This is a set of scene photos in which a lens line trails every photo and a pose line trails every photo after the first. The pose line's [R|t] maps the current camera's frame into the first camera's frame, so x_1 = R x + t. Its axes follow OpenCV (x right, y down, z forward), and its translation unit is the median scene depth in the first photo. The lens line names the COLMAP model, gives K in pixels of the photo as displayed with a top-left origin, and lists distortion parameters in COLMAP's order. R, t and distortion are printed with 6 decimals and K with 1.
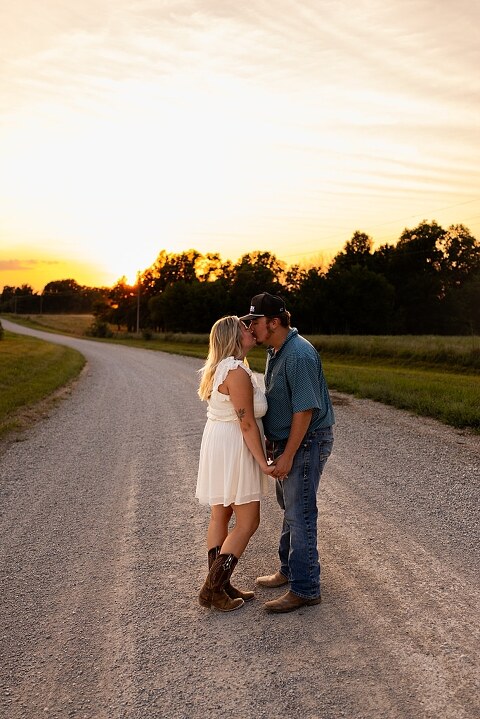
lens RADIAL K [[678.4, 0, 243.6], [0, 678.4, 370.5], [0, 0, 1]] dist [-0.003383, 0.000378]
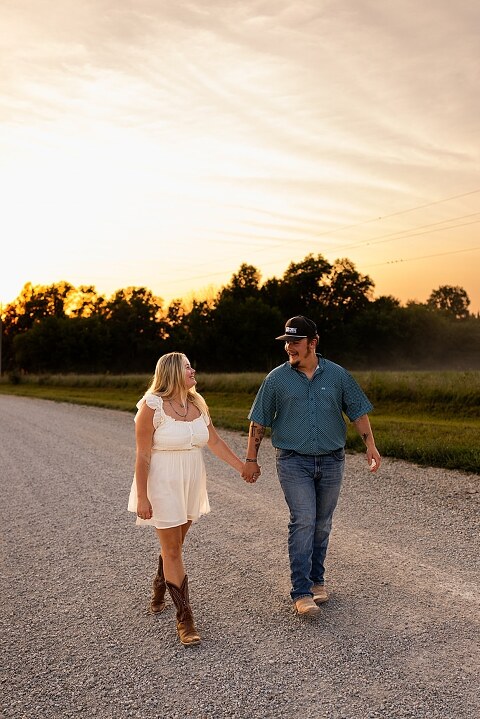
lens RADIAL K [[645.7, 0, 244.1], [0, 645.7, 360.8], [0, 0, 1]] dist [-0.016010, -0.005951]
pose [[0.976041, -0.016769, 0.216938, -0.029028], [0.033193, 0.996831, -0.072289, -0.005780], [-0.215038, 0.077758, 0.973505, 0.133988]]
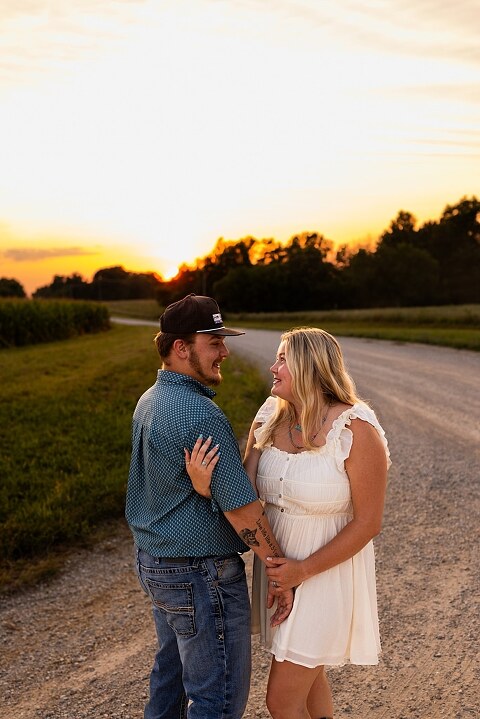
lens RADIAL K [[724.3, 0, 240.0], [0, 724.3, 359.5], [0, 0, 1]] dist [0.018547, -0.015527]
pose [[0.997264, -0.044359, -0.059137, -0.029253], [0.044992, 0.998943, 0.009417, 0.007673], [0.058657, -0.012052, 0.998205, -0.161418]]
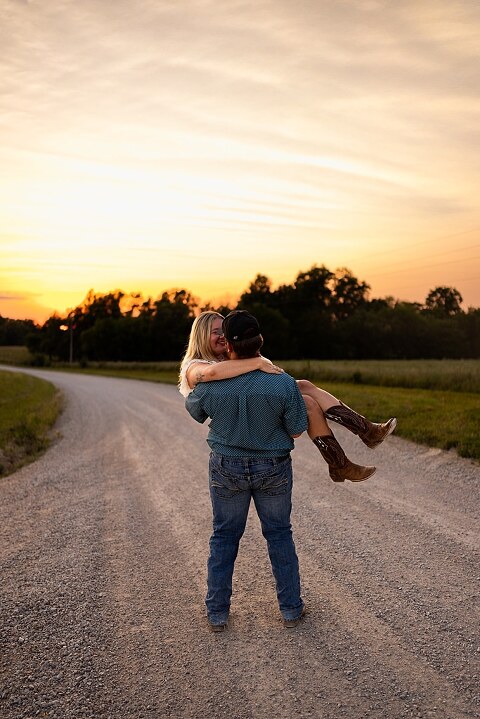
lens RADIAL K [[691.9, 0, 240.0], [0, 691.9, 359.5], [0, 0, 1]] dist [0.021843, -0.002962]
pose [[0.993988, -0.014689, 0.108499, 0.001488], [0.020863, 0.998213, -0.055994, 0.010784], [-0.107482, 0.057921, 0.992518, -0.181837]]
